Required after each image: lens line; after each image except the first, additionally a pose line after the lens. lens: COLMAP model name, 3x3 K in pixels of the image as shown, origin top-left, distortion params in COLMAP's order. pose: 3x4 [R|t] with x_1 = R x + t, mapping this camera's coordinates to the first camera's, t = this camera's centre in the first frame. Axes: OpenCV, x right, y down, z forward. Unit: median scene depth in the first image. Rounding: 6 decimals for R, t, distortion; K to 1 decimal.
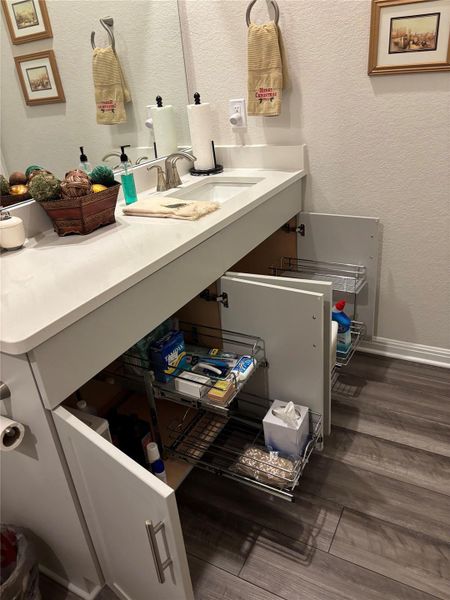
lens RADIAL K [[464.6, 0, 225.0], [0, 464.6, 300.0], [0, 0, 1]] dist [-0.001638, -0.002012]
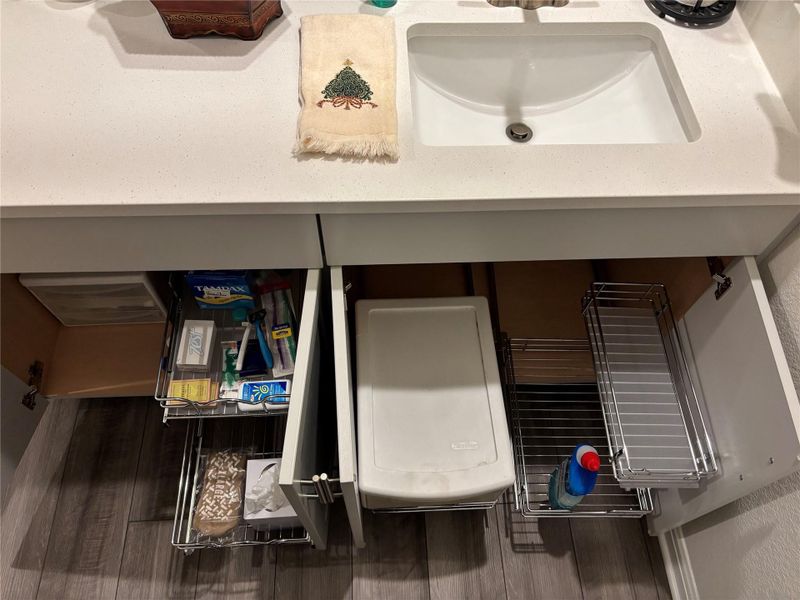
lens RADIAL K [[619.4, 0, 400.0], [0, 619.4, 300.0], [0, 0, 1]] dist [-0.001638, -0.002012]
pose [[0.513203, 0.788201, -0.339649, 0.308291], [-0.439267, 0.581197, 0.685022, -0.551705], [0.737338, -0.202359, 0.644503, 0.654370]]
